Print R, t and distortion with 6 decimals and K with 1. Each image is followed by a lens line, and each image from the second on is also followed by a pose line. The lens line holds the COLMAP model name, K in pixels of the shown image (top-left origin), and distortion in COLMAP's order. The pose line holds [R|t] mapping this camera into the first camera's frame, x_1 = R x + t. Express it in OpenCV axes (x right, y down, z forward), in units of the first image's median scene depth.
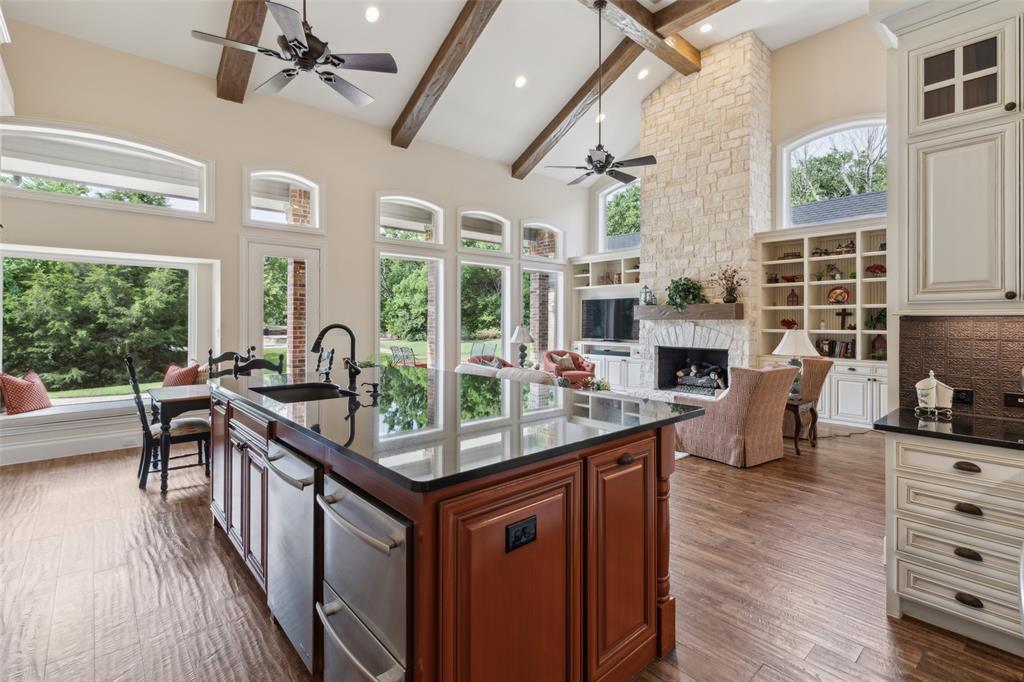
lens RADIAL K [[466.1, 0, 509.0], [0, 466.1, 320.9], [0, 0, 1]] dist [0.004809, 0.000168]
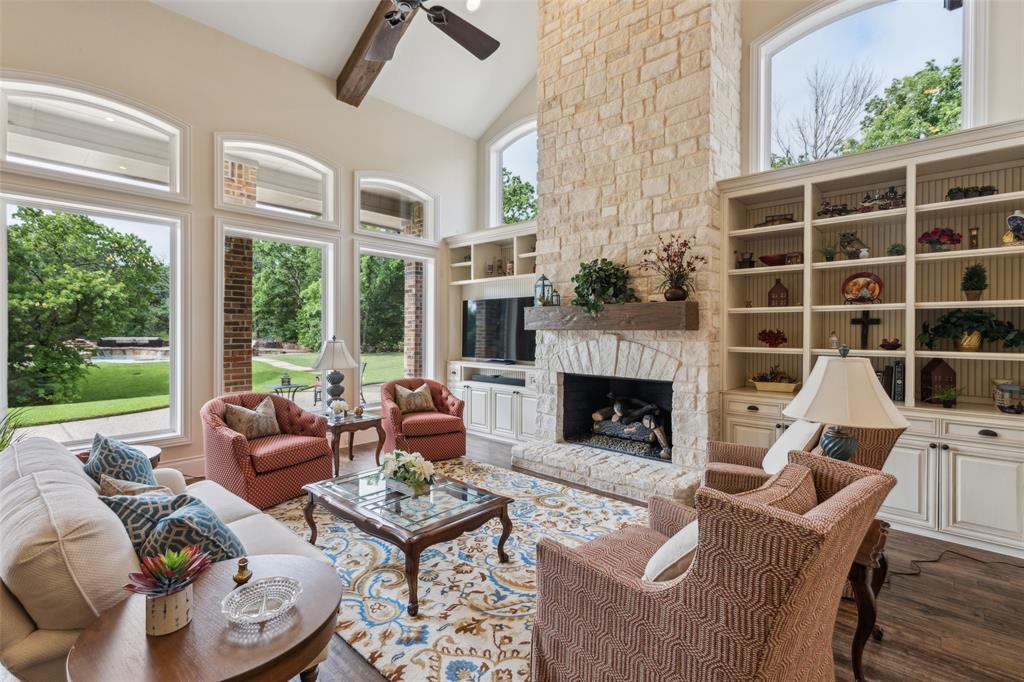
lens RADIAL K [[466.1, 0, 501.2], [0, 466.1, 333.5], [0, 0, 1]] dist [0.004809, 0.000168]
pose [[0.994806, 0.001764, 0.101772, 0.187730], [-0.002332, 0.999982, 0.005469, -0.001287], [-0.101760, -0.005678, 0.994793, 0.420209]]
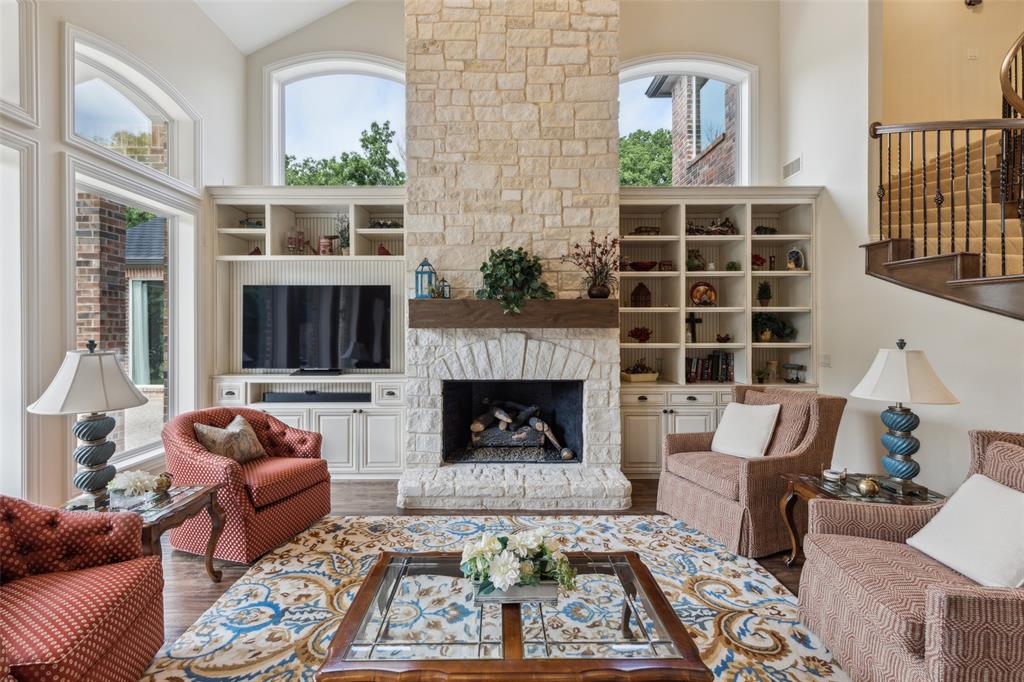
lens RADIAL K [[466.1, 0, 507.5], [0, 466.1, 330.4], [0, 0, 1]] dist [0.004809, 0.000168]
pose [[0.654192, -0.004416, 0.756316, -0.024383], [0.002480, 0.999990, 0.003694, -0.002115], [-0.756324, -0.000541, 0.654197, 0.659677]]
